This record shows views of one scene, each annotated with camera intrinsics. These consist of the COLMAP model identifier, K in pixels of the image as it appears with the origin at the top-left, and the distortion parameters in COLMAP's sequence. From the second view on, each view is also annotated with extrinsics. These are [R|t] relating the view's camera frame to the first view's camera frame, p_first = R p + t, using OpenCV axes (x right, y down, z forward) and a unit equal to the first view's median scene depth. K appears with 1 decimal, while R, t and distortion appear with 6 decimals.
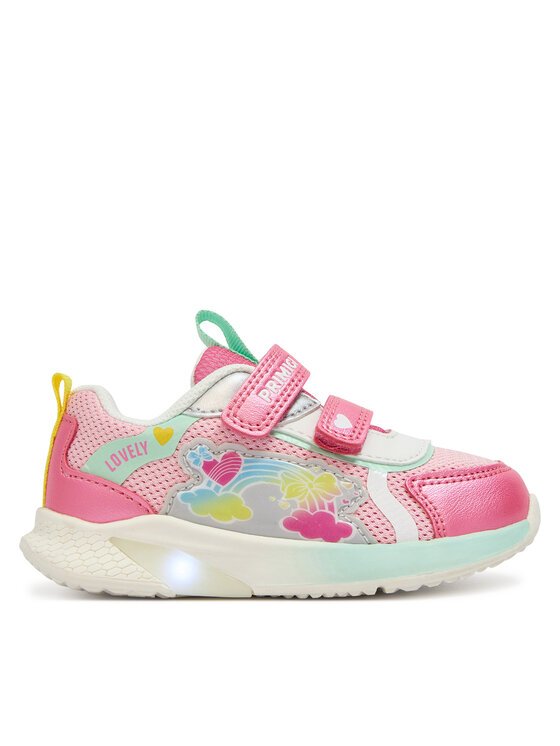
lens RADIAL K [[978.4, 0, 279.1], [0, 978.4, 372.2], [0, 0, 1]] dist [0.023496, 0.000000]
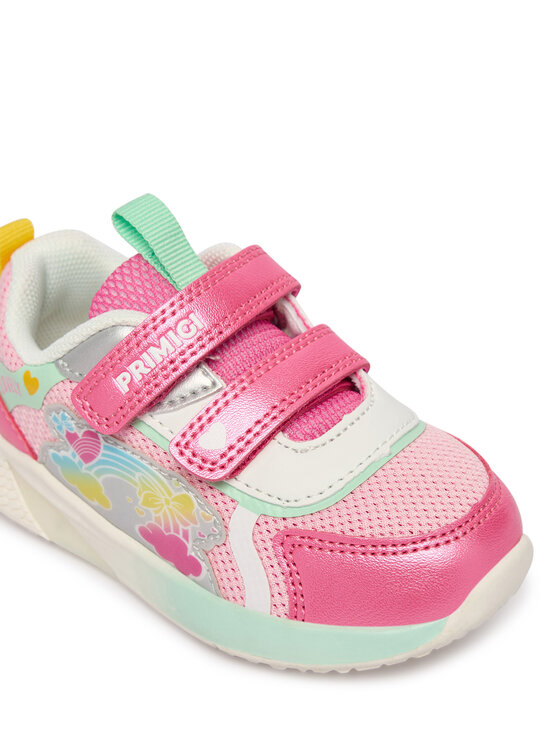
lens RADIAL K [[1324.4, 0, 280.2], [0, 1324.4, 373.5], [0, 0, 1]] dist [-0.006388, 0.000000]
pose [[0.844885, 0.283040, -0.453935, 0.559845], [-0.017651, 0.862848, 0.505155, -0.508925], [0.534656, -0.418786, 0.734003, 0.313745]]
